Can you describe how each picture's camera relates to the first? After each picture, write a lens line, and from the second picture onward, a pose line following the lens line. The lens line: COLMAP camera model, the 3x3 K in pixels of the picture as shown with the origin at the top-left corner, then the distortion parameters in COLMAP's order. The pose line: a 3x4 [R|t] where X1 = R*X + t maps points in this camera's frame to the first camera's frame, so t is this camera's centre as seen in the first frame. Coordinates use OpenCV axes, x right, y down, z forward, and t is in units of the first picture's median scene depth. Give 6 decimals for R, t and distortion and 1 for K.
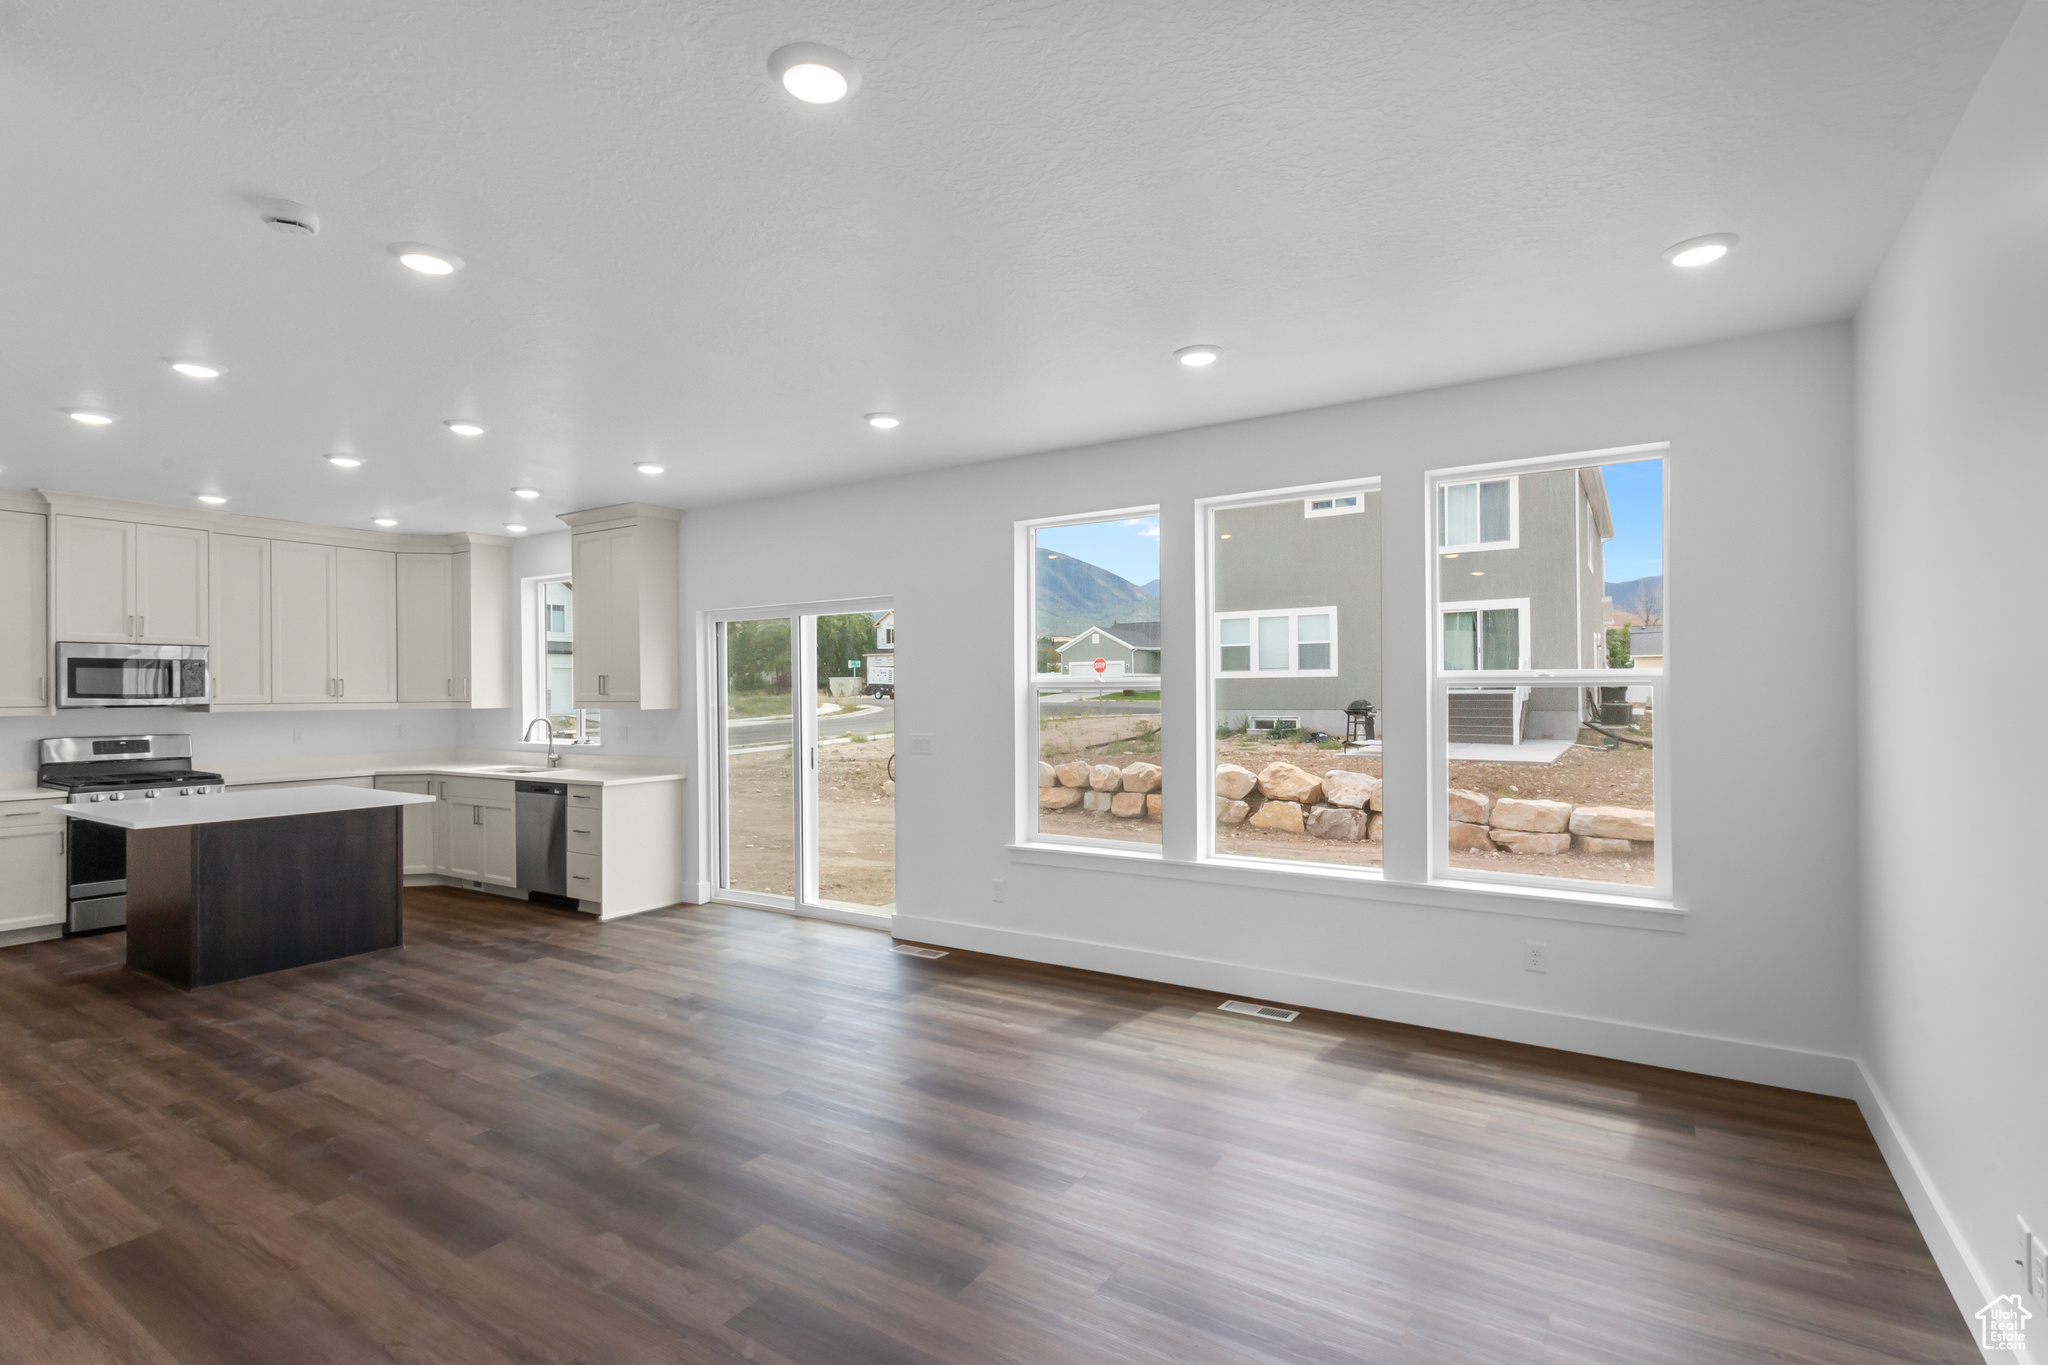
lens RADIAL K [[978.6, 0, 1038.6], [0, 978.6, 693.7], [0, 0, 1]] dist [0.008560, -0.003718]
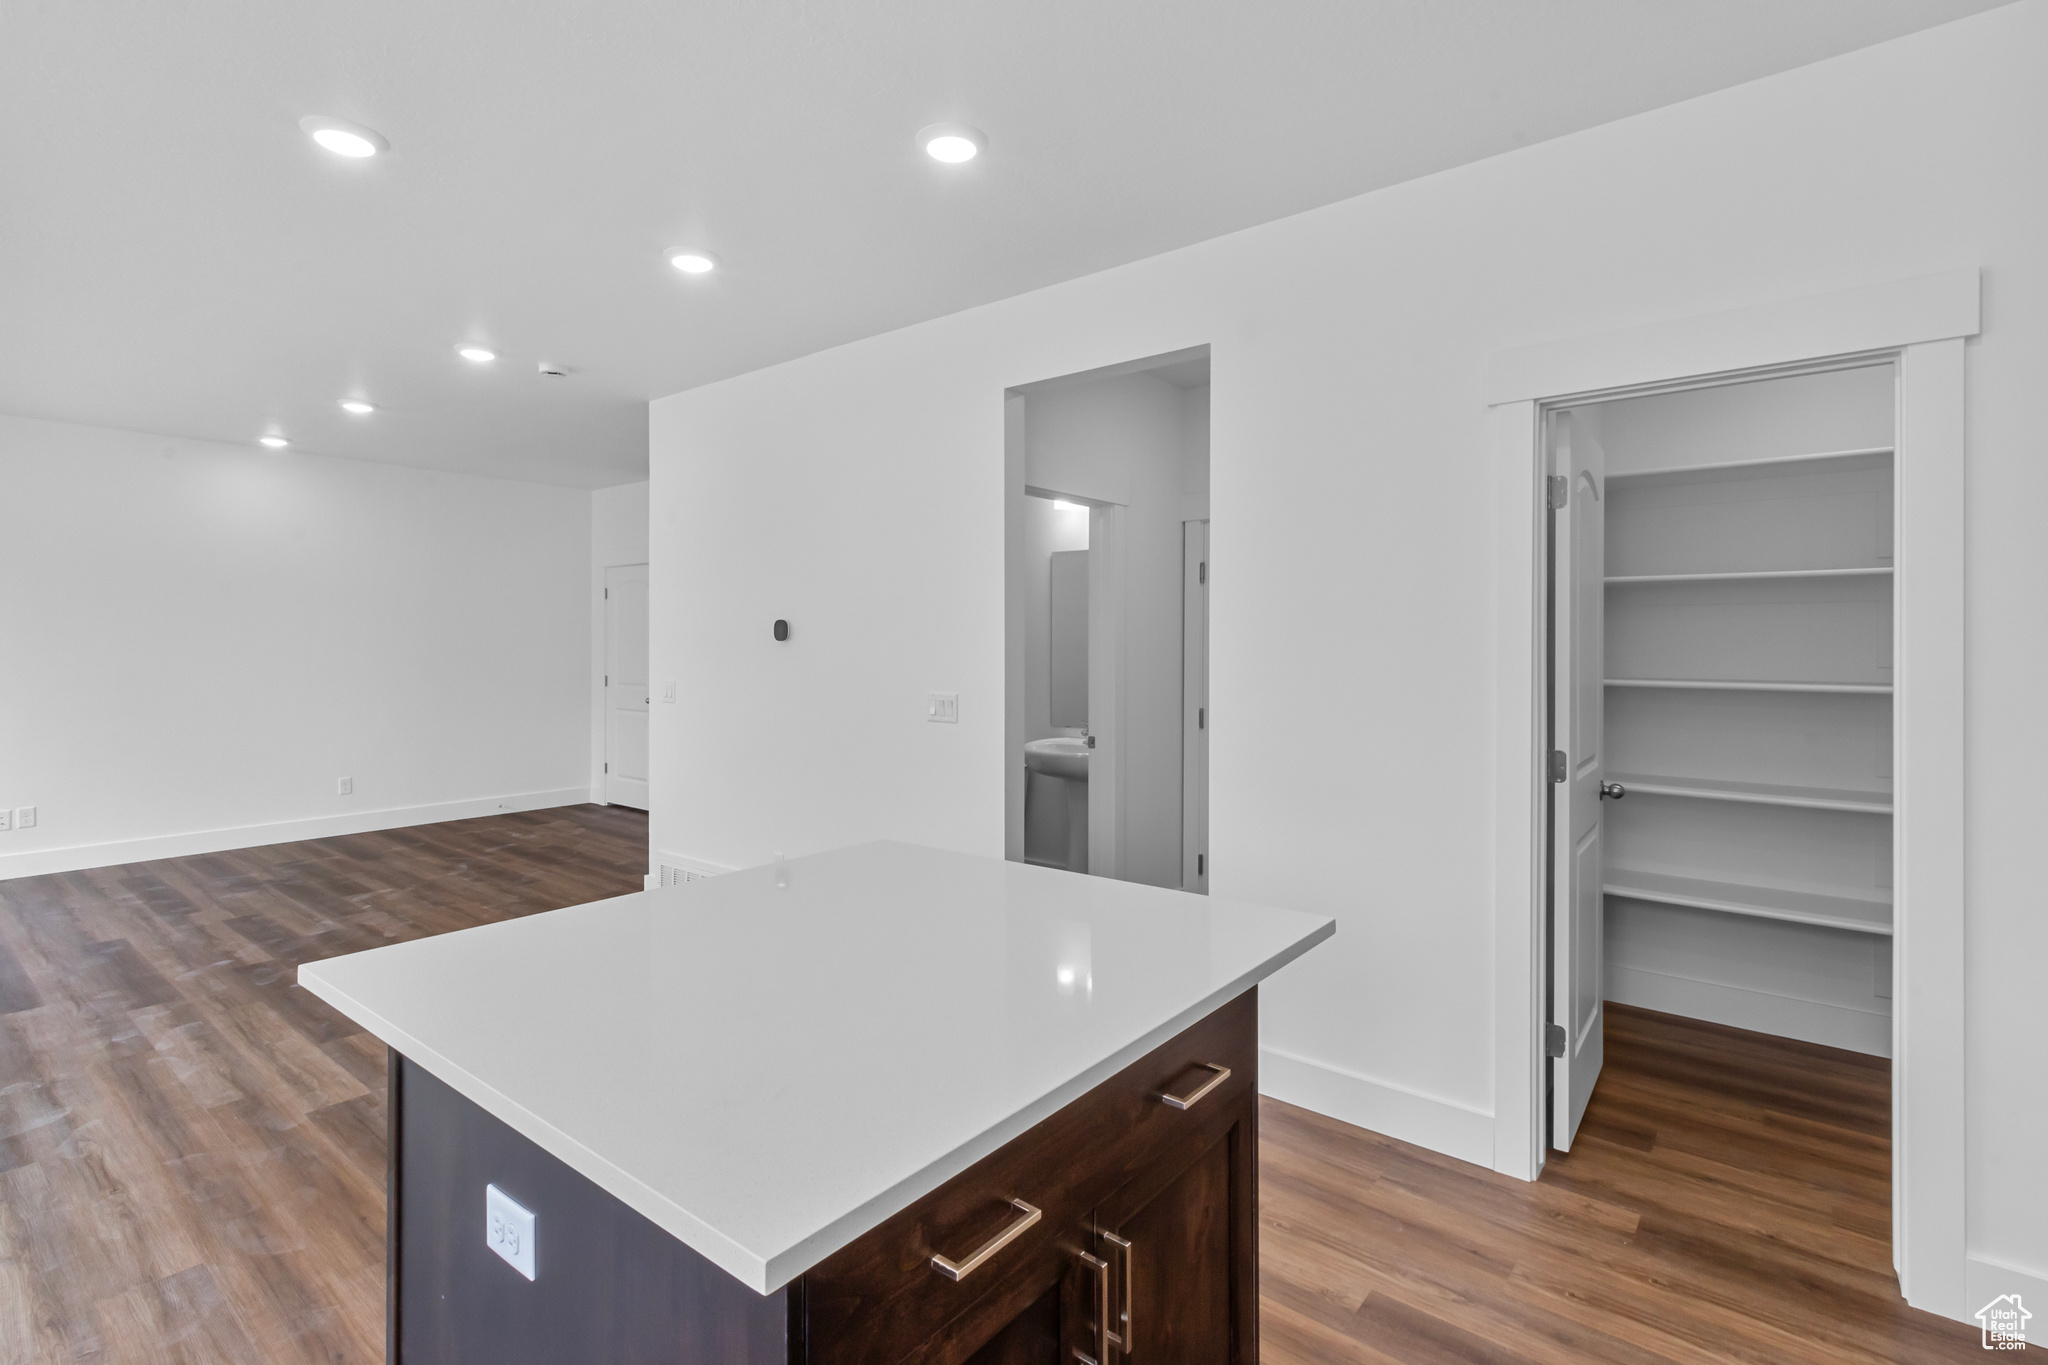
lens RADIAL K [[957.5, 0, 1033.0], [0, 957.5, 653.9], [0, 0, 1]] dist [0.007663, -0.000991]
pose [[-0.994577, 0.002918, 0.103965, -0.737529], [0.004214, 0.999916, 0.012242, 0.008091], [-0.103921, 0.012614, -0.994506, 1.077383]]
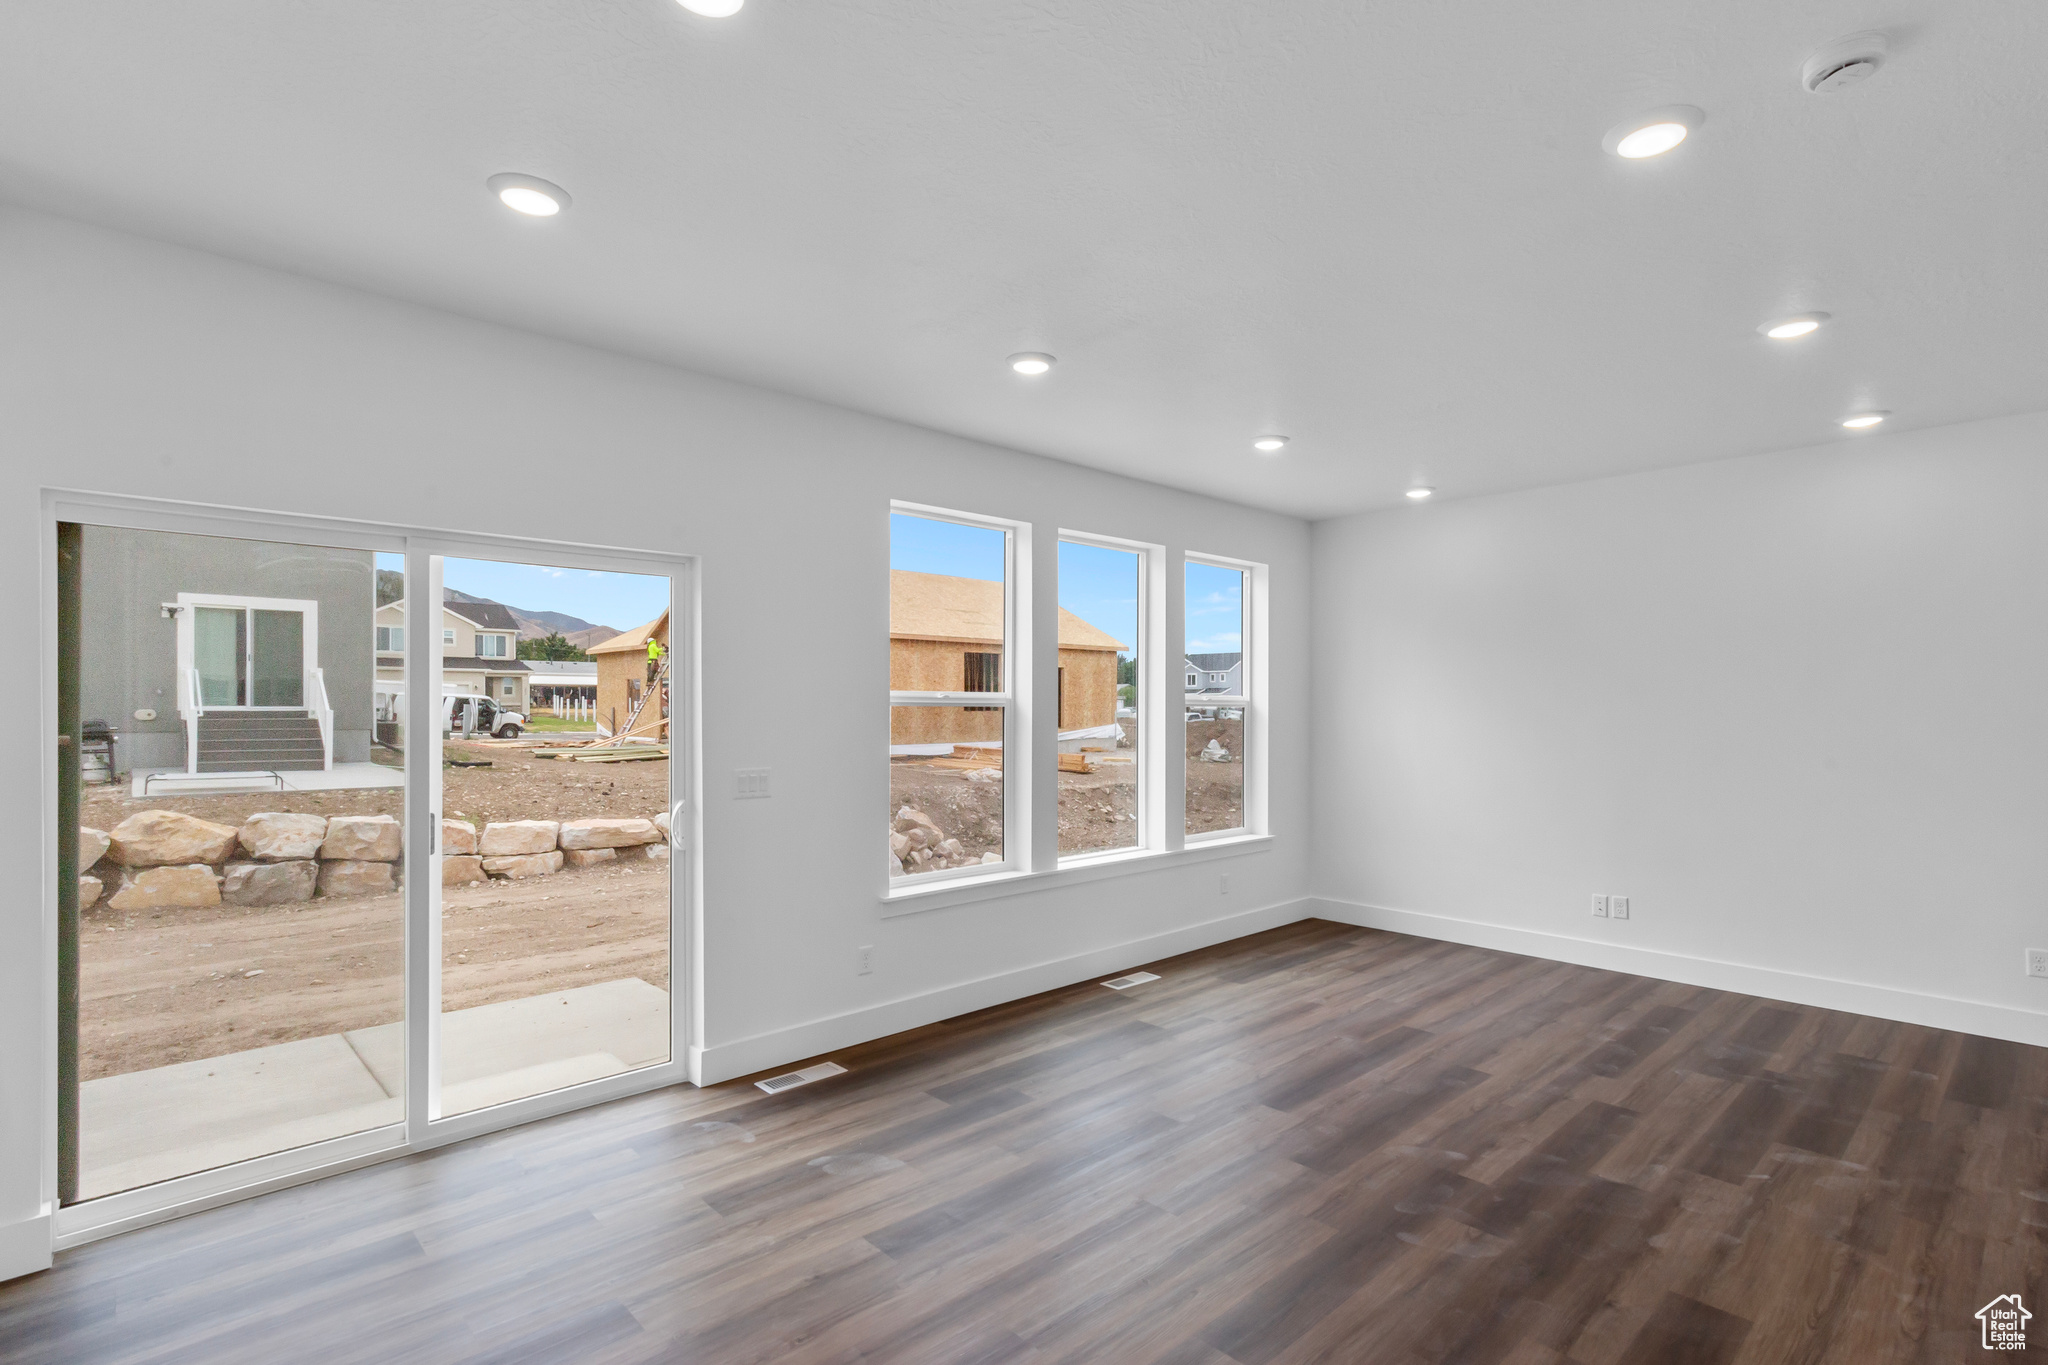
lens RADIAL K [[978.6, 0, 1040.7], [0, 978.6, 706.2], [0, 0, 1]] dist [0.008560, -0.003718]
pose [[0.240171, 0.007927, 0.970698, -0.652841], [-0.002828, 0.999968, -0.007466, 0.001295], [-0.970726, -0.000952, 0.240186, 0.565580]]
